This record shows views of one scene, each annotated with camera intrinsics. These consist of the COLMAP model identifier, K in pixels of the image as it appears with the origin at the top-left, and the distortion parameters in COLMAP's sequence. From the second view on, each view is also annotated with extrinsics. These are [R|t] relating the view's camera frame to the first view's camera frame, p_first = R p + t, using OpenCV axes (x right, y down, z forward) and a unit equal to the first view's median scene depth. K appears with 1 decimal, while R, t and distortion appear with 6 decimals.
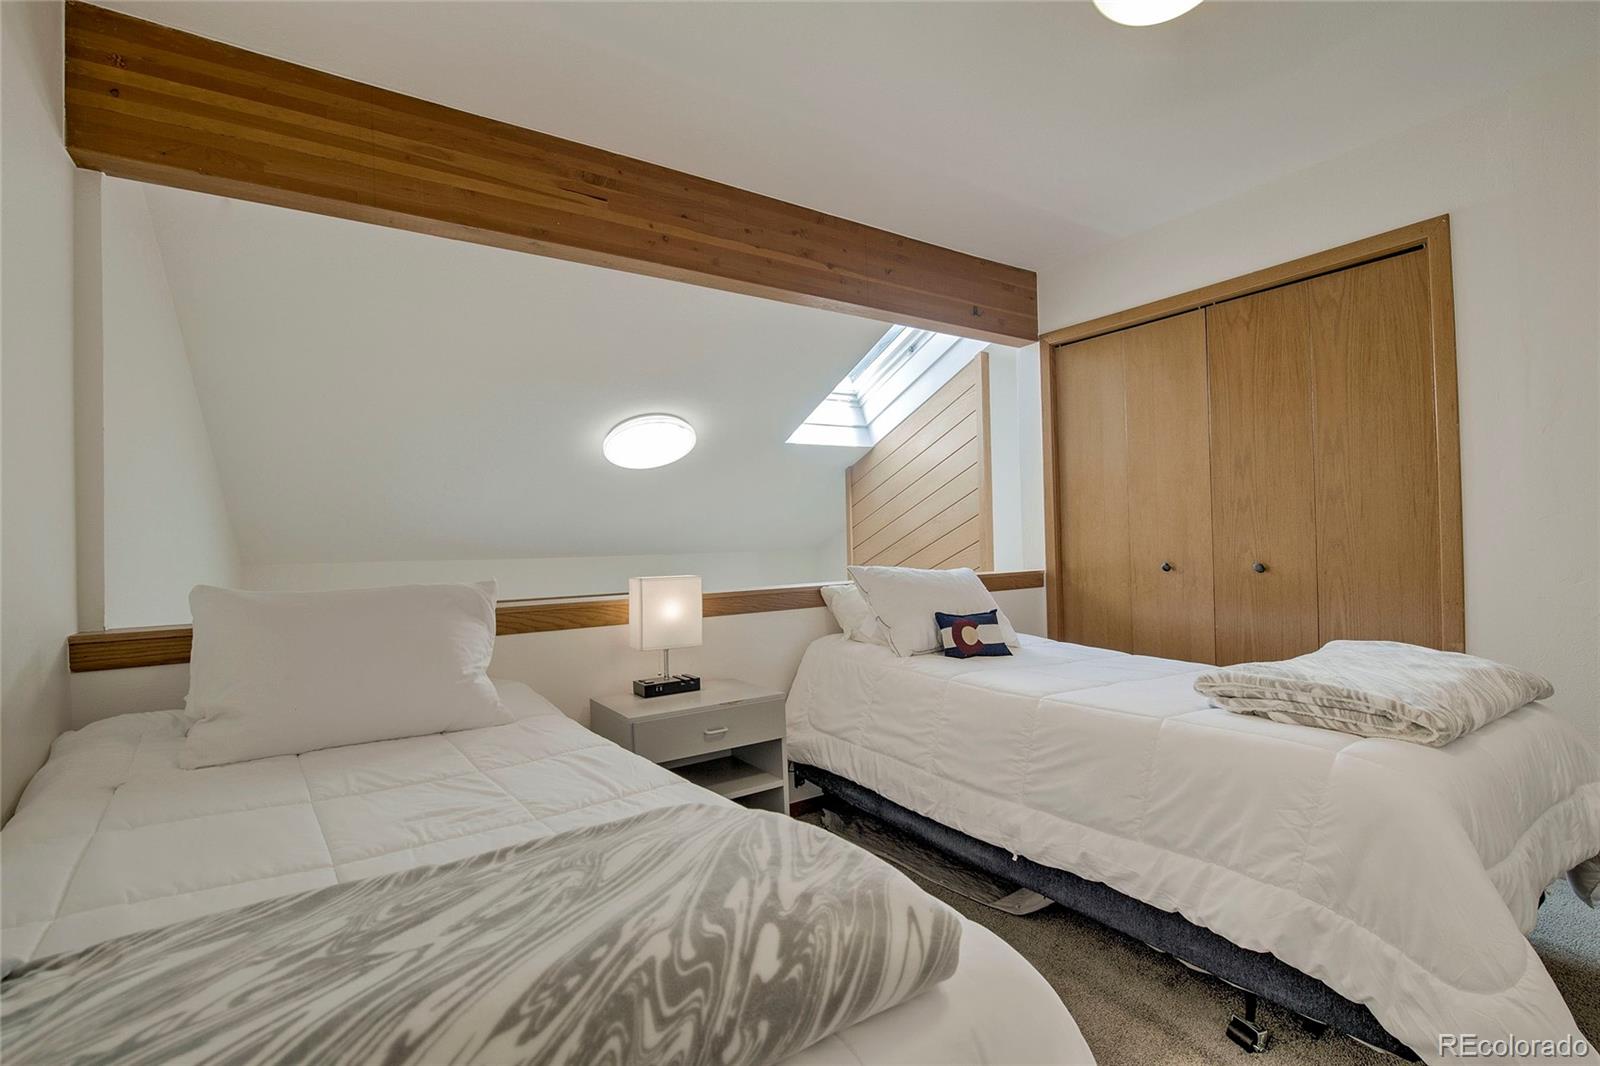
lens RADIAL K [[722.1, 0, 800.0], [0, 722.1, 533.0], [0, 0, 1]] dist [-0.016356, -0.000372]
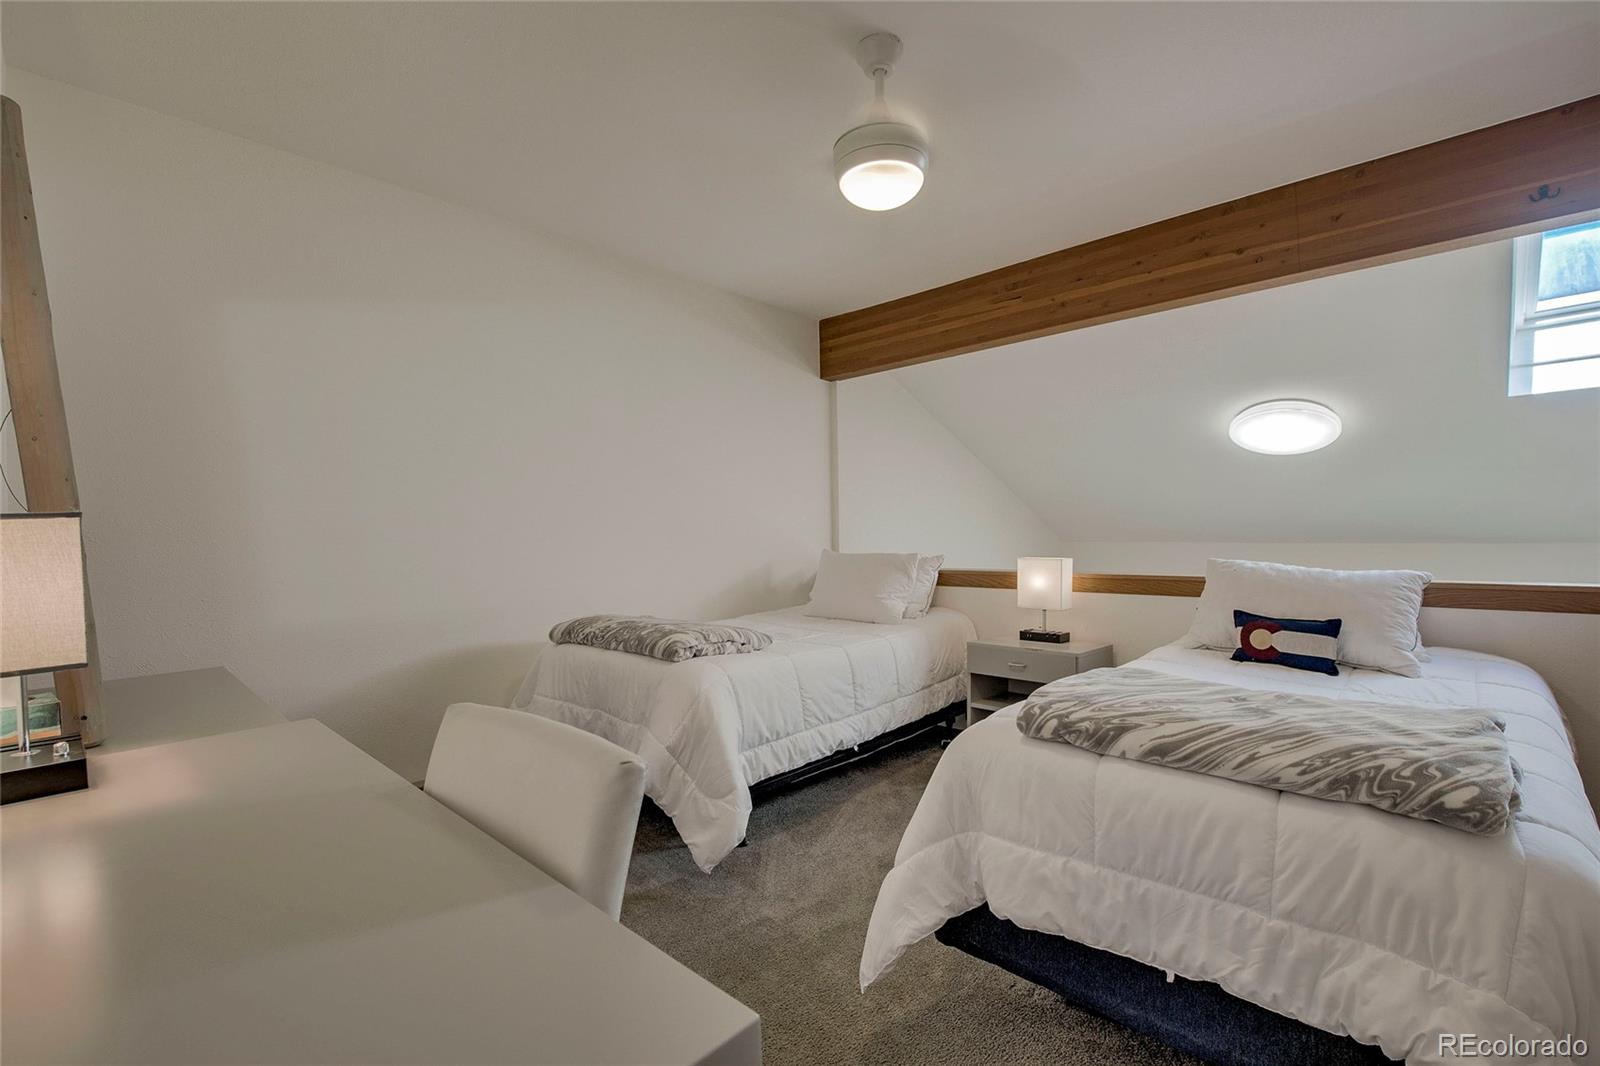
lens RADIAL K [[722.1, 0, 800.0], [0, 722.1, 533.0], [0, 0, 1]] dist [-0.016356, -0.000372]
pose [[0.204033, 0.012929, -0.978879, 1.072917], [0.015565, 0.999744, 0.016449, -0.018251], [0.978840, -0.018593, 0.203779, 0.260956]]
